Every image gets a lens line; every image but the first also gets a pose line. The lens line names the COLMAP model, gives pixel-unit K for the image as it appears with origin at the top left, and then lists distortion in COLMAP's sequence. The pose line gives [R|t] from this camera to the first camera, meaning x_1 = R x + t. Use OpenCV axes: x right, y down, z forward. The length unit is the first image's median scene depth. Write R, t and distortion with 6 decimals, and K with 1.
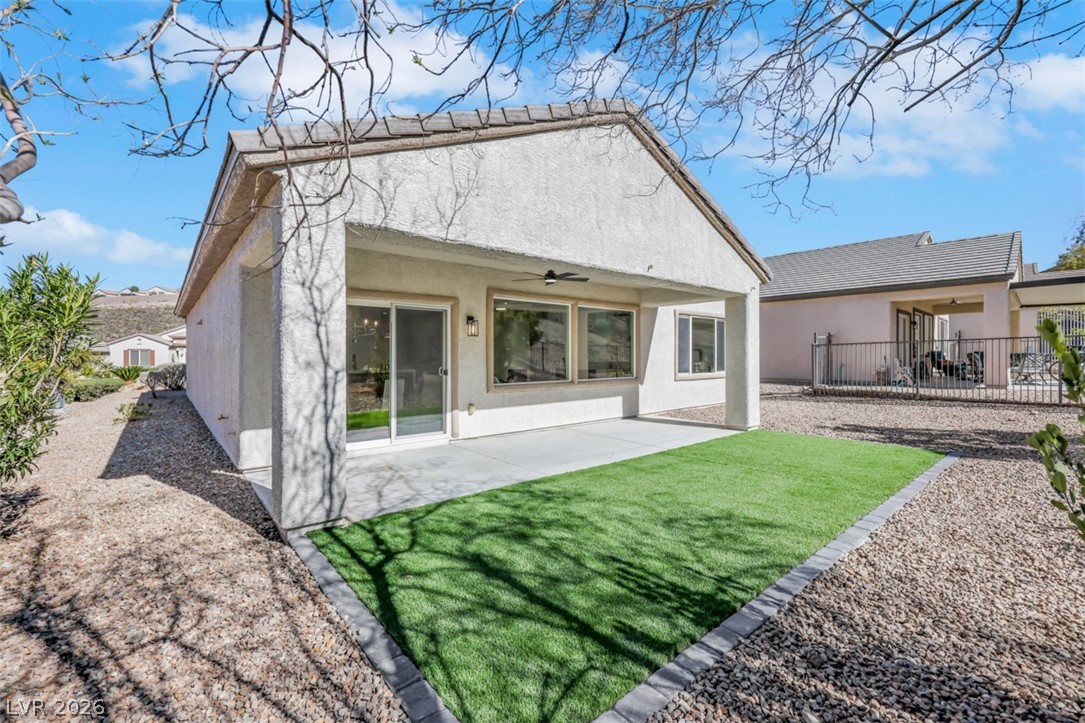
lens RADIAL K [[455.2, 0, 544.5], [0, 455.2, 359.4], [0, 0, 1]] dist [0.002402, 0.000328]
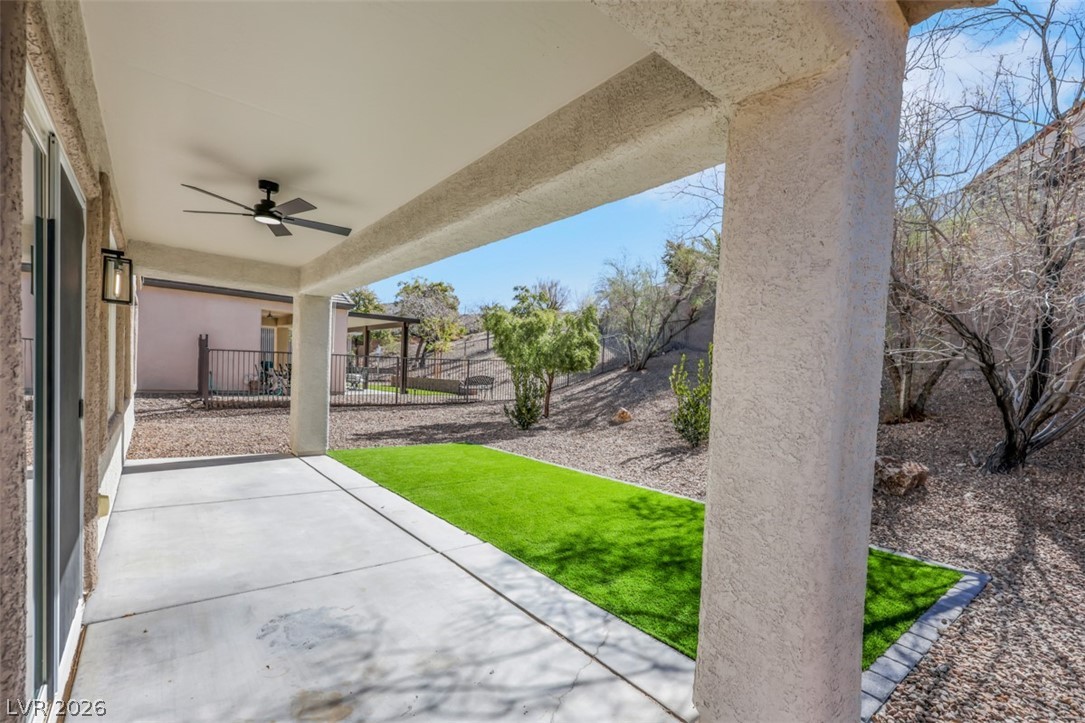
lens RADIAL K [[455.2, 0, 544.4], [0, 455.2, 363.7], [0, 0, 1]] dist [0.002402, 0.000328]
pose [[0.023541, 0.034281, 0.999135, -0.867660], [-0.040750, 0.998614, -0.033303, -0.019341], [-0.998892, -0.039931, 0.024906, 1.070292]]
